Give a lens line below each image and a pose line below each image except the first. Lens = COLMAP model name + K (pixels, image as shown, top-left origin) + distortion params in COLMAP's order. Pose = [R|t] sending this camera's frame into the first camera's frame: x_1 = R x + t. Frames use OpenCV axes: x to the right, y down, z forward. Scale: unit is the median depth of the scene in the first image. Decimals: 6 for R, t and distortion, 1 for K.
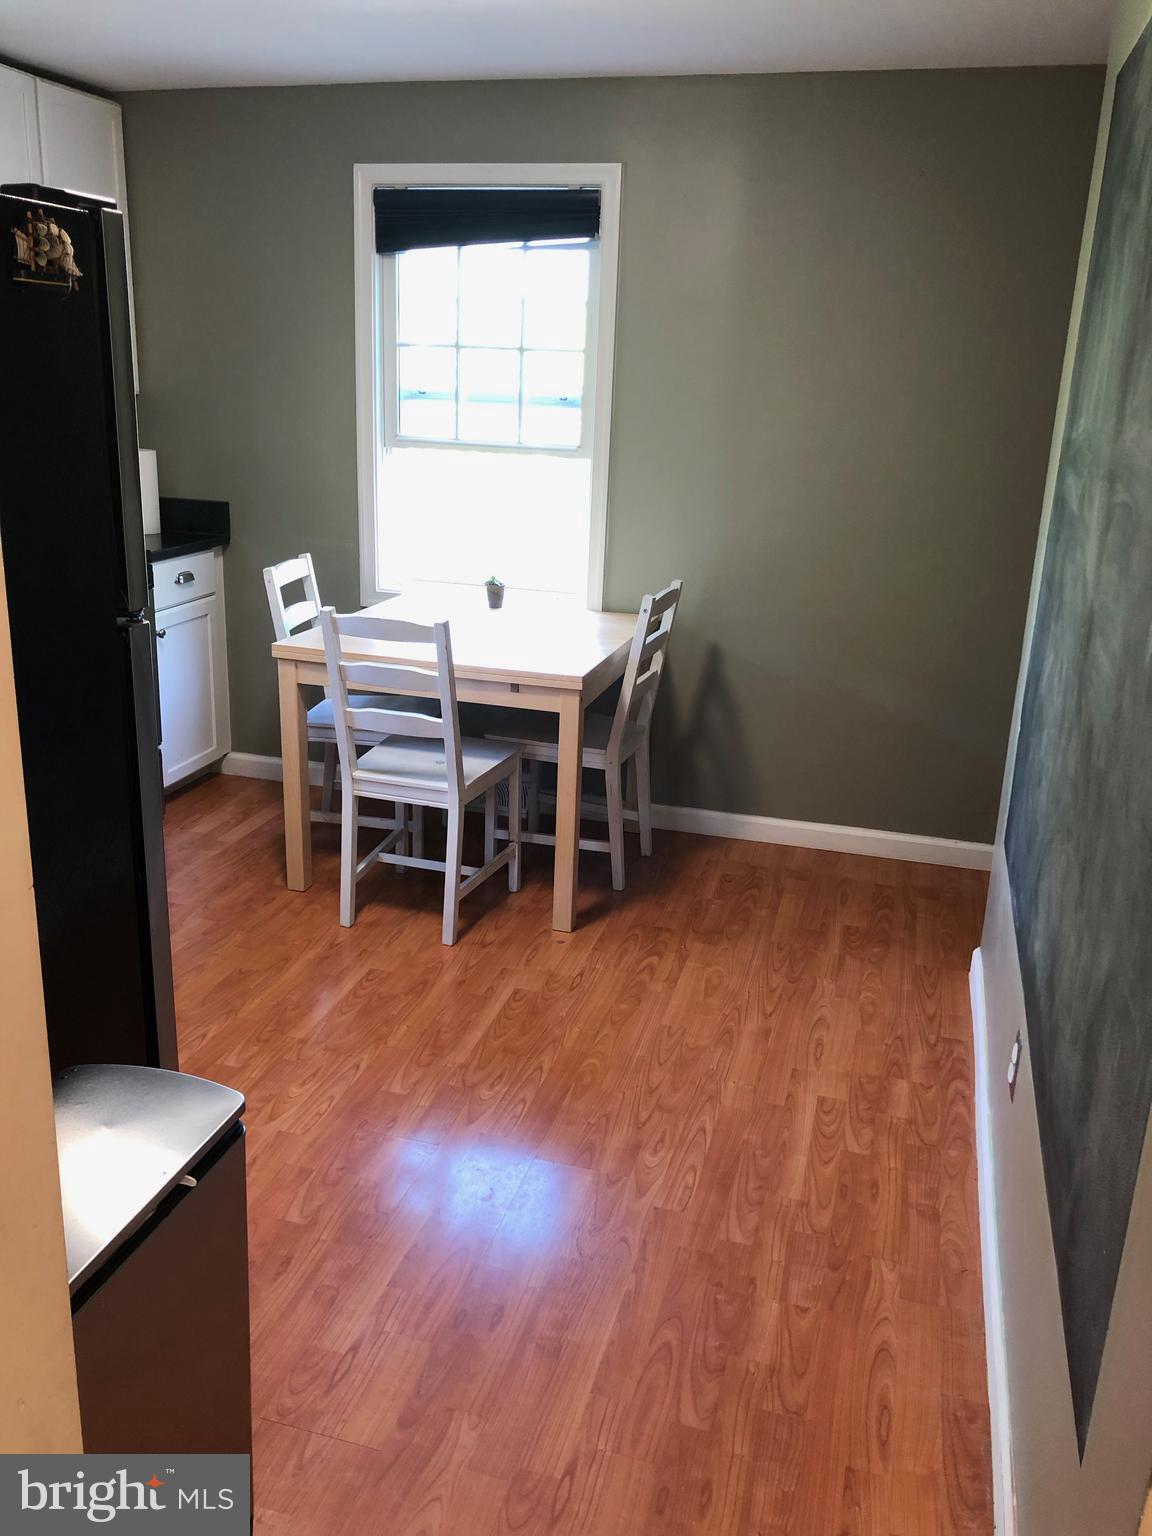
lens RADIAL K [[1242.1, 0, 576.0], [0, 1242.1, 768.0], [0, 0, 1]] dist [0.010694, 0.008623]
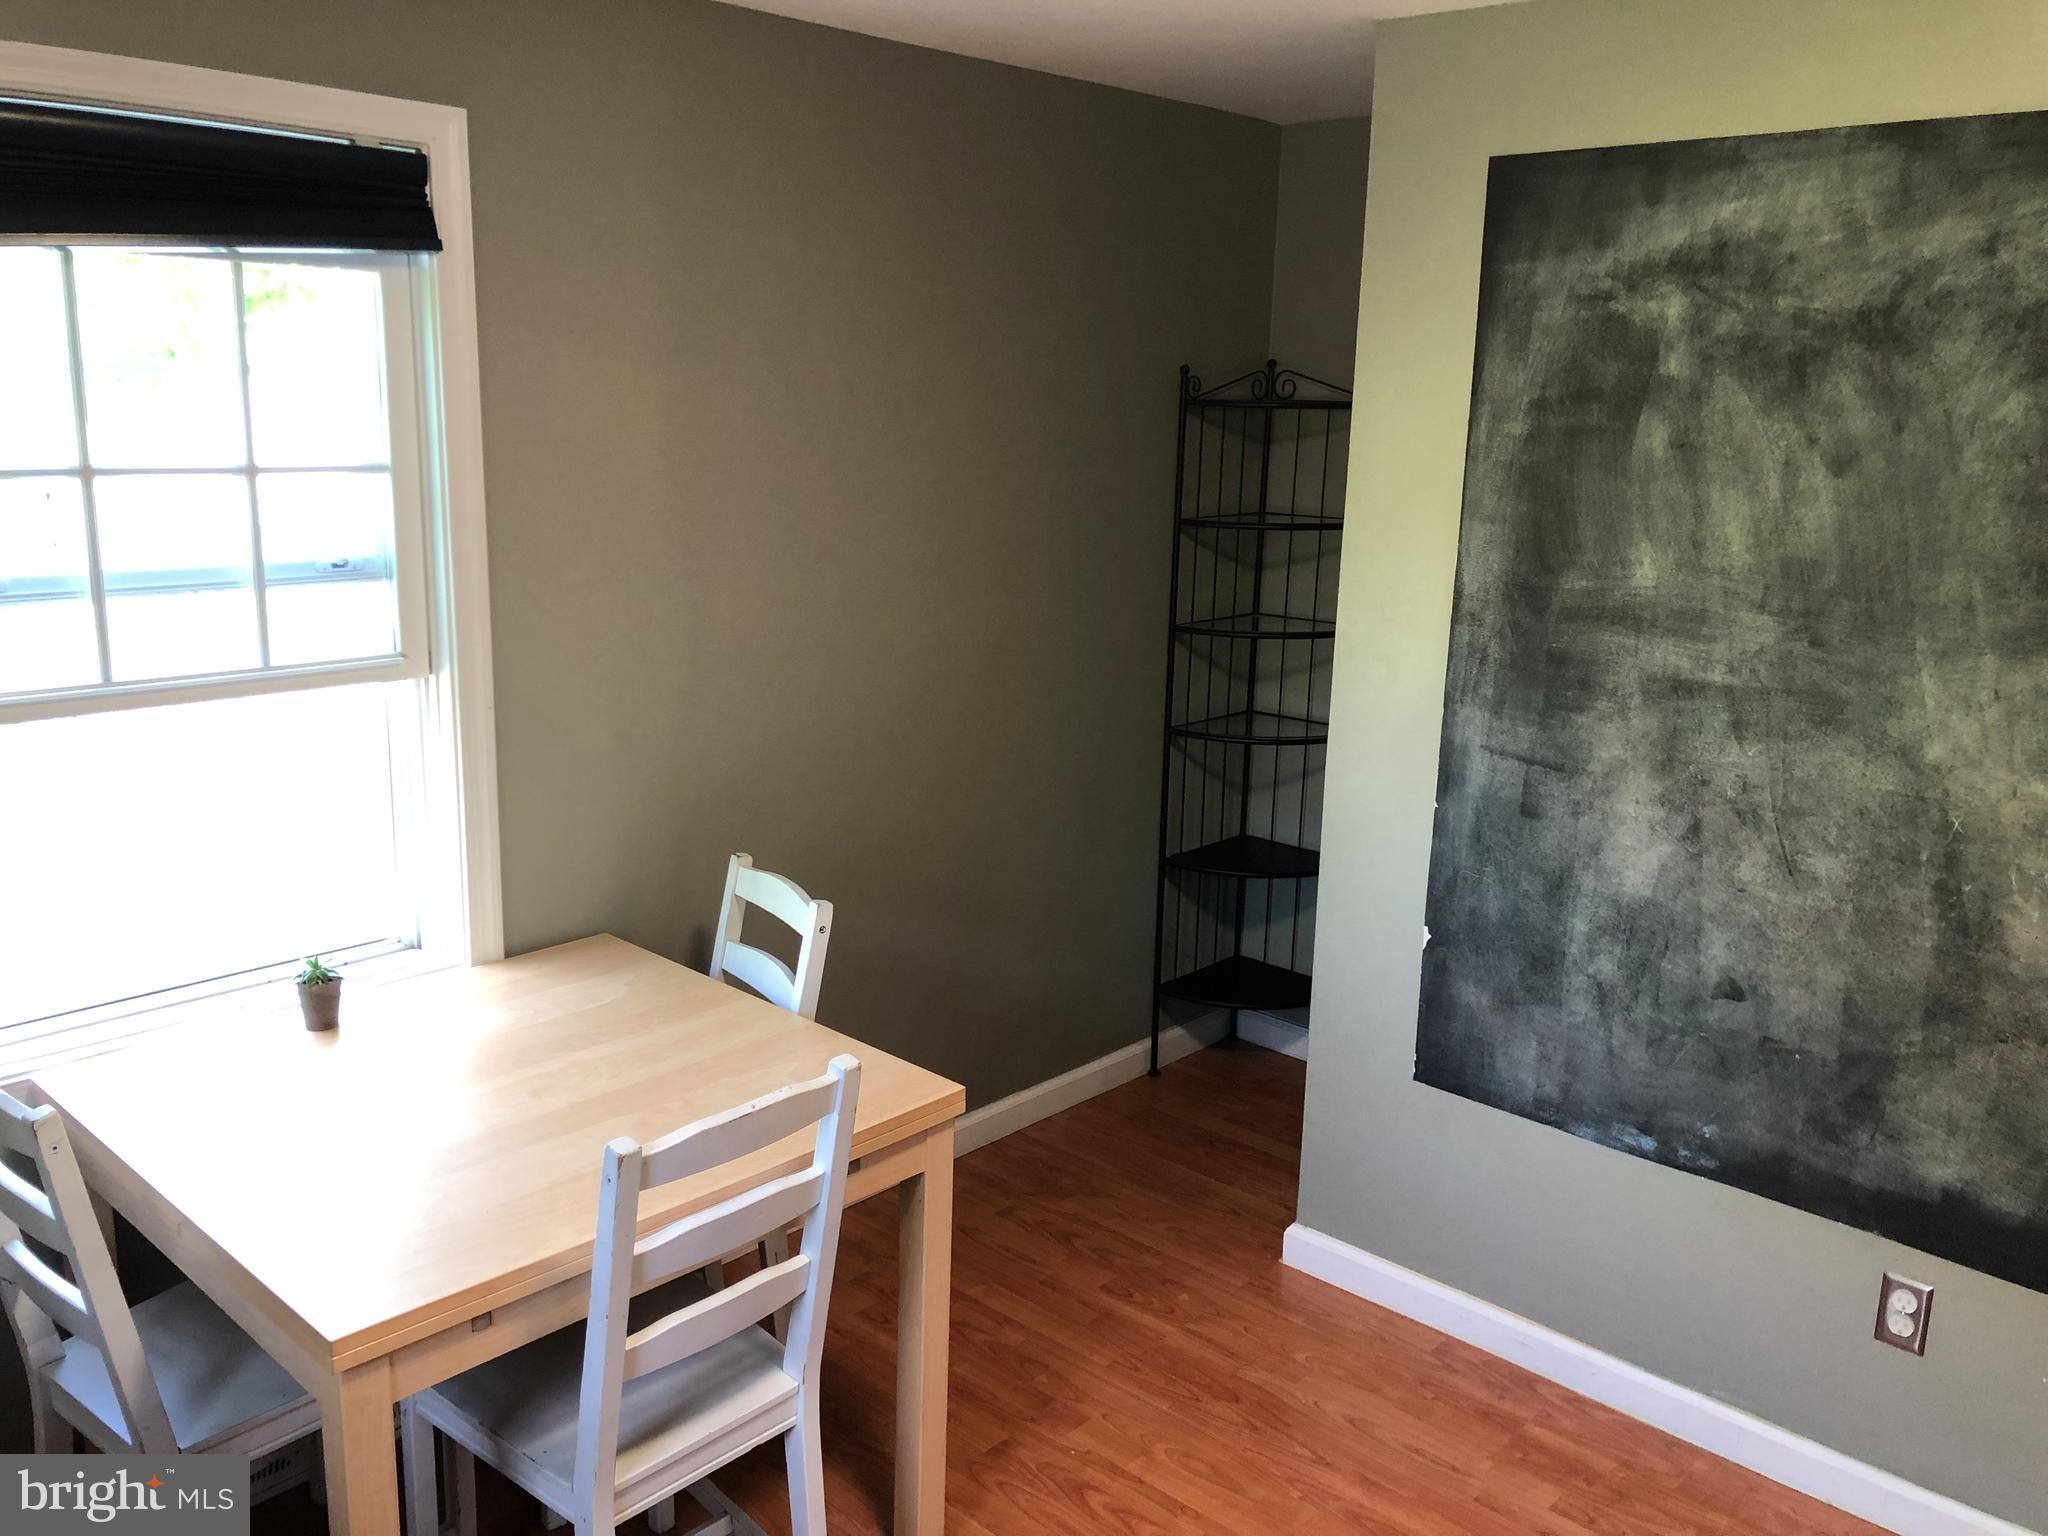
lens RADIAL K [[1656.1, 0, 1024.0], [0, 1656.1, 768.0], [0, 0, 1]] dist [0.010694, 0.008623]
pose [[0.460499, -0.220979, 0.859714, -0.505725], [0.267148, 0.958116, 0.103176, -0.243840], [-0.846506, 0.182159, 0.500246, 0.531352]]
